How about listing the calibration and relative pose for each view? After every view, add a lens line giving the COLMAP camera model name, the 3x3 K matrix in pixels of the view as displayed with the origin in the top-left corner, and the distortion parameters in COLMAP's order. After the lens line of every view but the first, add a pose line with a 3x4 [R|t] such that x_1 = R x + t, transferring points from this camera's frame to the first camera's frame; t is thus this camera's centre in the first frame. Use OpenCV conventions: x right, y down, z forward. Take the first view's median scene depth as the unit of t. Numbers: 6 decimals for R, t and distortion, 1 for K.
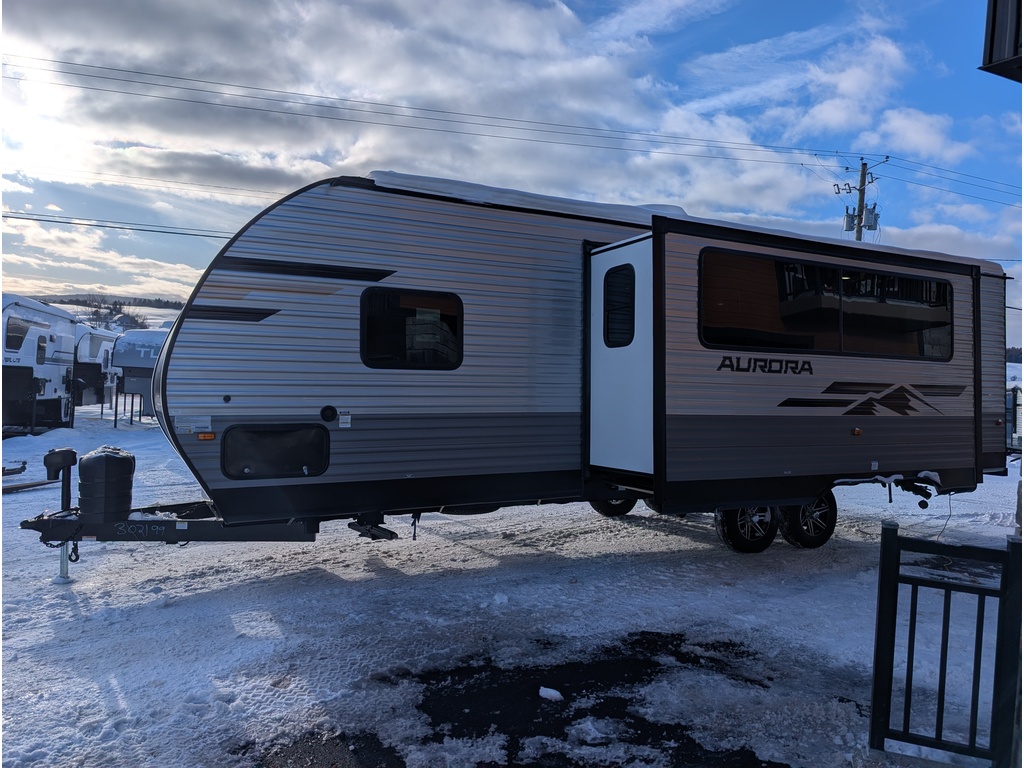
lens RADIAL K [[721.5, 0, 510.2], [0, 721.5, 379.5], [0, 0, 1]] dist [0.035106, -0.034969]
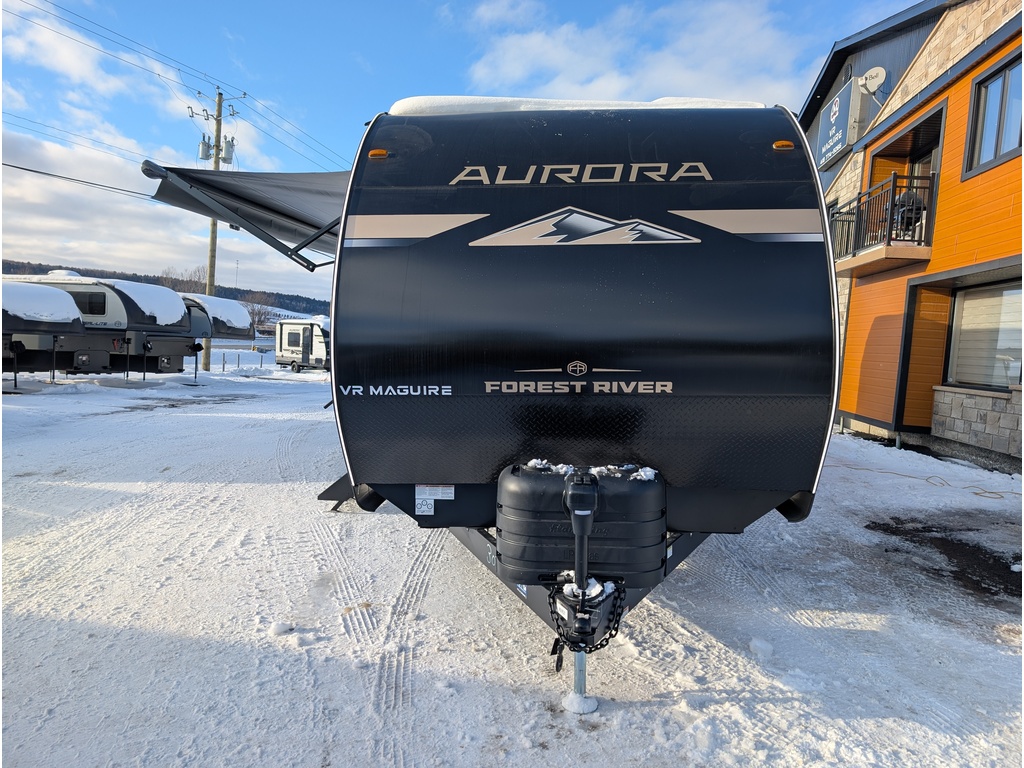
lens RADIAL K [[720.4, 0, 512.0], [0, 720.4, 384.0], [0, 0, 1]] dist [0.013947, -0.001800]
pose [[0.533708, -0.073695, 0.842451, -1.169264], [-0.007618, 0.995736, 0.091930, -0.025433], [-0.845634, -0.055482, 0.530871, 0.806573]]
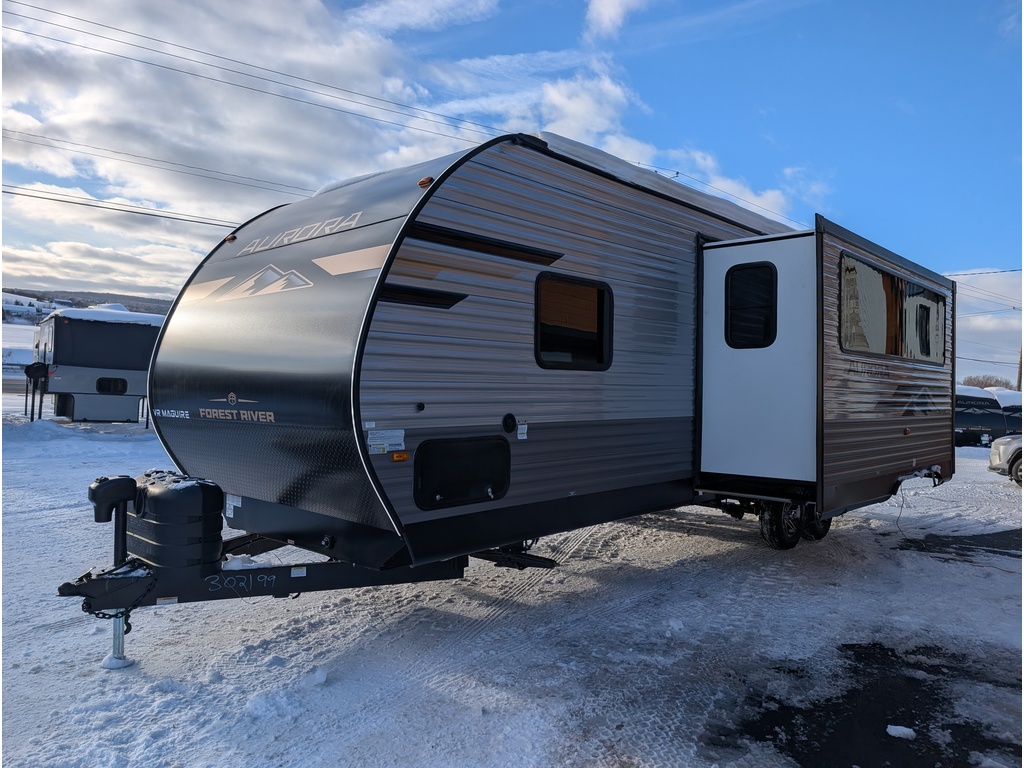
lens RADIAL K [[720.4, 0, 512.0], [0, 720.4, 384.0], [0, 0, 1]] dist [0.013947, -0.001800]
pose [[0.943968, 0.003230, 0.330022, -0.518713], [-0.008228, 0.999872, 0.013750, -0.008527], [-0.329935, -0.015695, 0.943873, 0.226418]]
